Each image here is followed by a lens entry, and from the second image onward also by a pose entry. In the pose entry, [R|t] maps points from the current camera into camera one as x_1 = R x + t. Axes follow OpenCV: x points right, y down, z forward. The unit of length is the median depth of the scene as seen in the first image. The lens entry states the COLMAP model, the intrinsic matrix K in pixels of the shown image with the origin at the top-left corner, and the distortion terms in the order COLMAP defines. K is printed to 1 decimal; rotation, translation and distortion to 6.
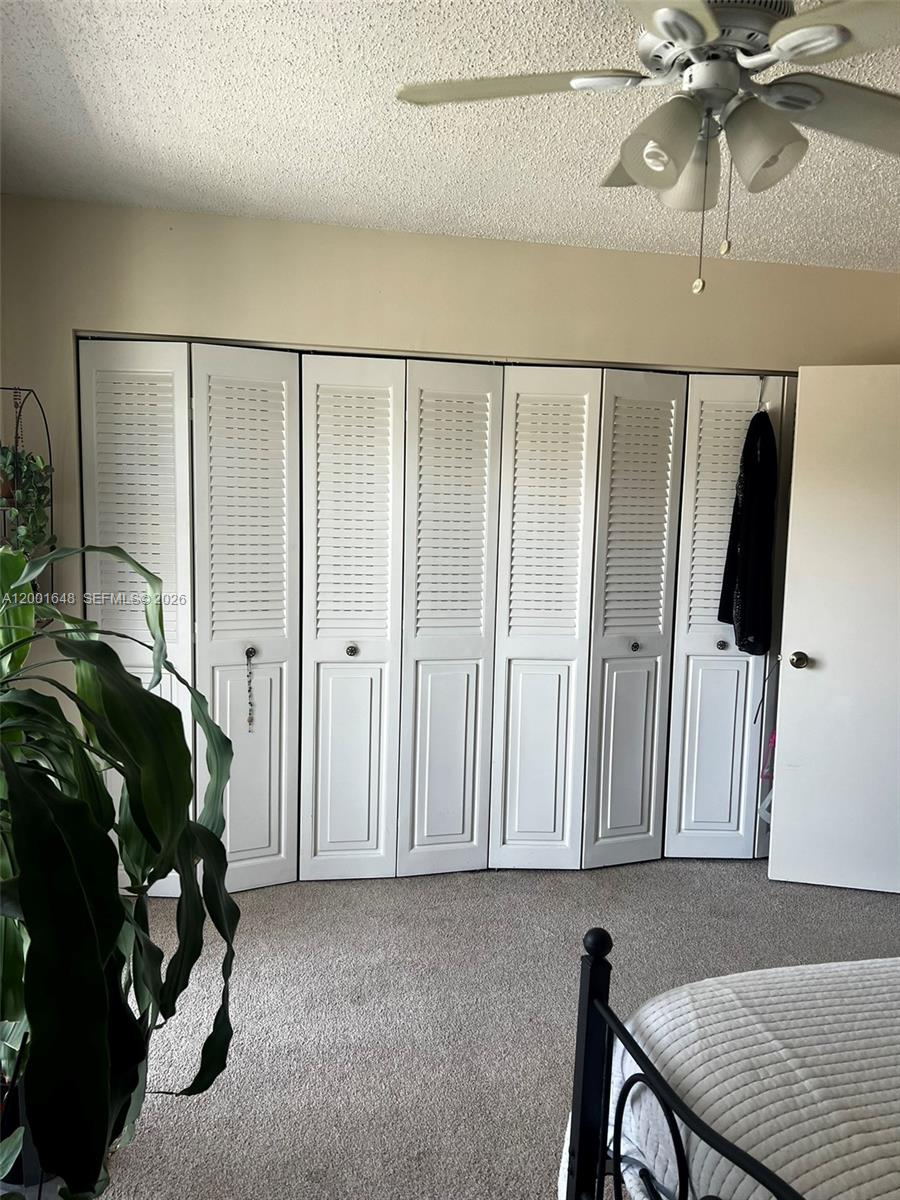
lens RADIAL K [[903.7, 0, 447.4], [0, 903.7, 603.0], [0, 0, 1]] dist [0.050676, -0.063029]
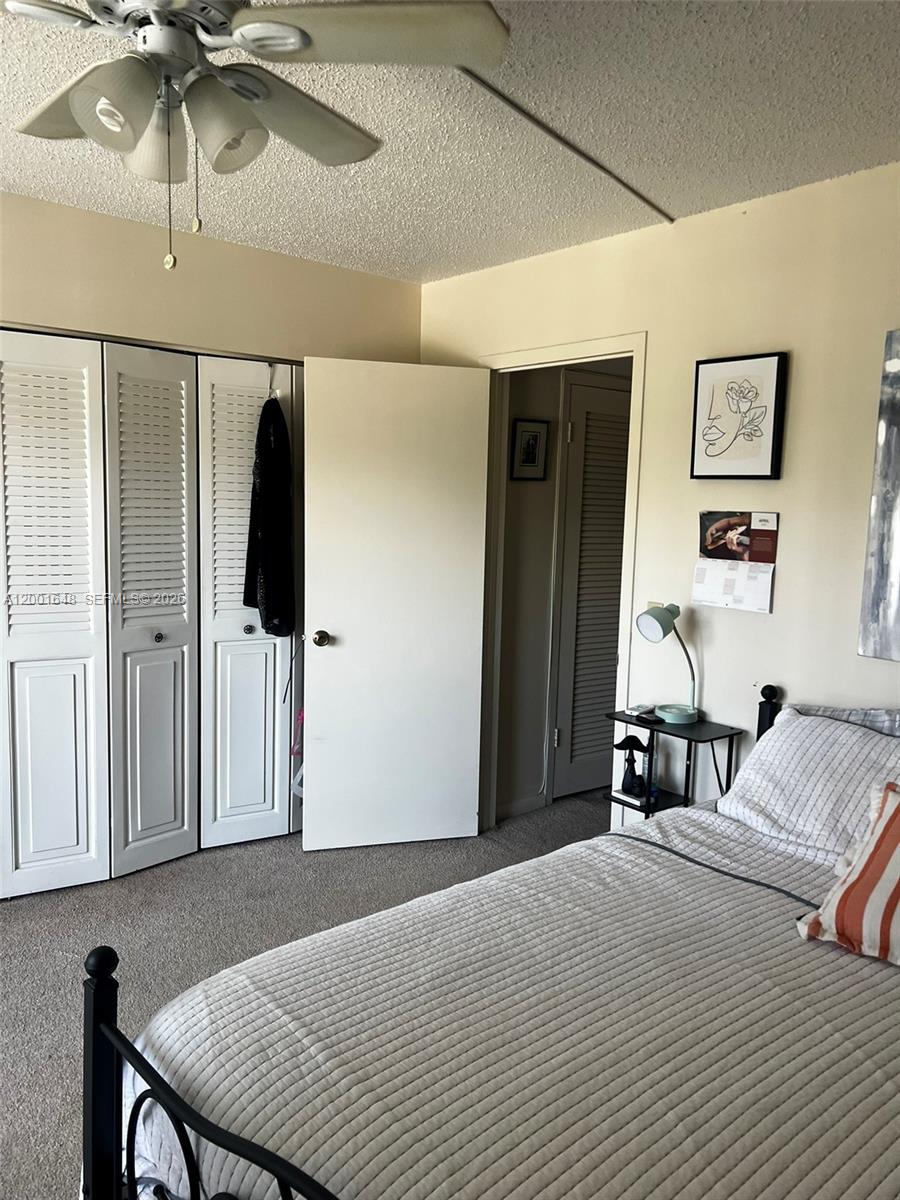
lens RADIAL K [[903.7, 0, 461.9], [0, 903.7, 601.7], [0, 0, 1]] dist [0.050676, -0.063029]
pose [[0.877073, -0.053775, 0.477338, 0.034757], [0.045849, 0.998549, 0.028247, -0.001950], [-0.478164, -0.002889, 0.878266, 0.004691]]
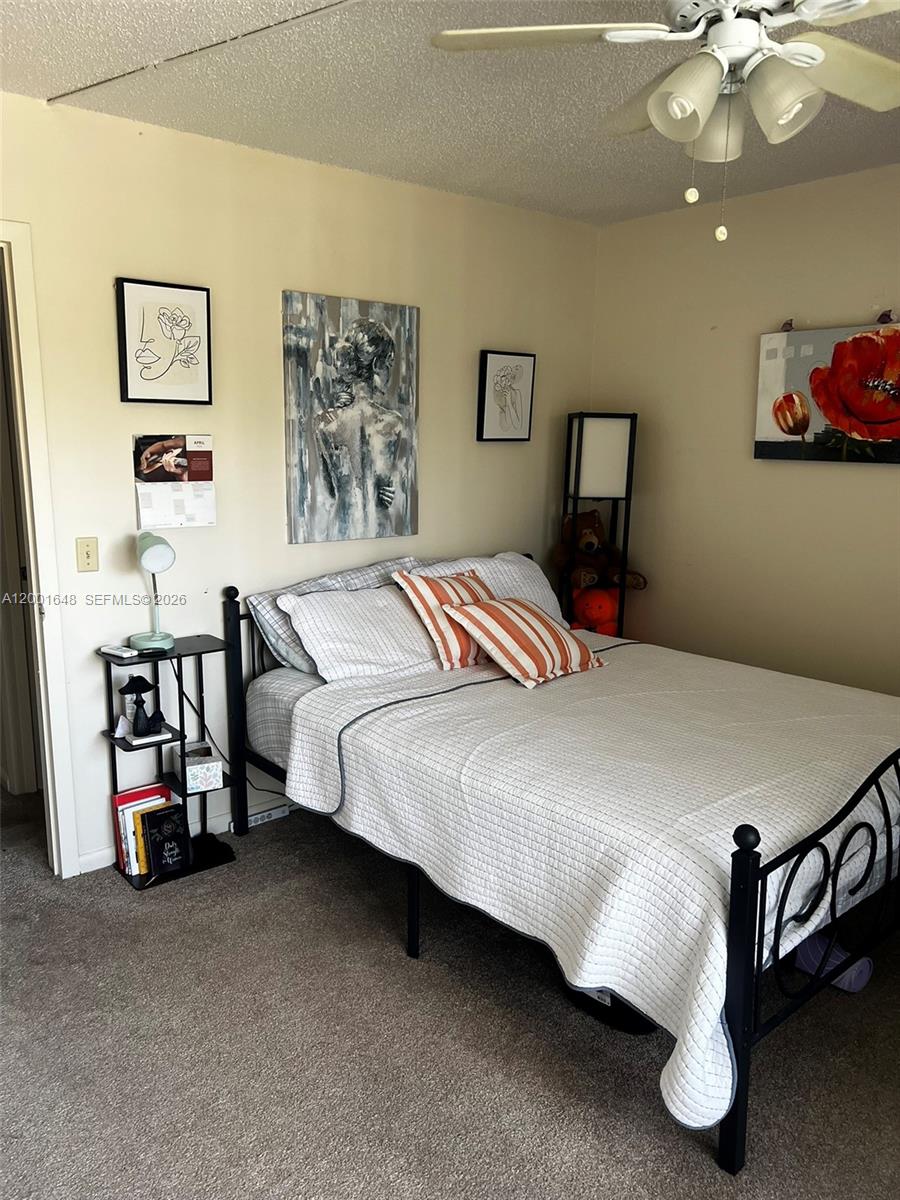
lens RADIAL K [[903.7, 0, 442.1], [0, 903.7, 595.5], [0, 0, 1]] dist [0.050676, -0.063029]
pose [[-0.472894, -0.176511, 0.863258, -0.303340], [0.085100, 0.966000, 0.244137, -0.109389], [-0.877000, 0.188914, -0.441794, 0.963389]]
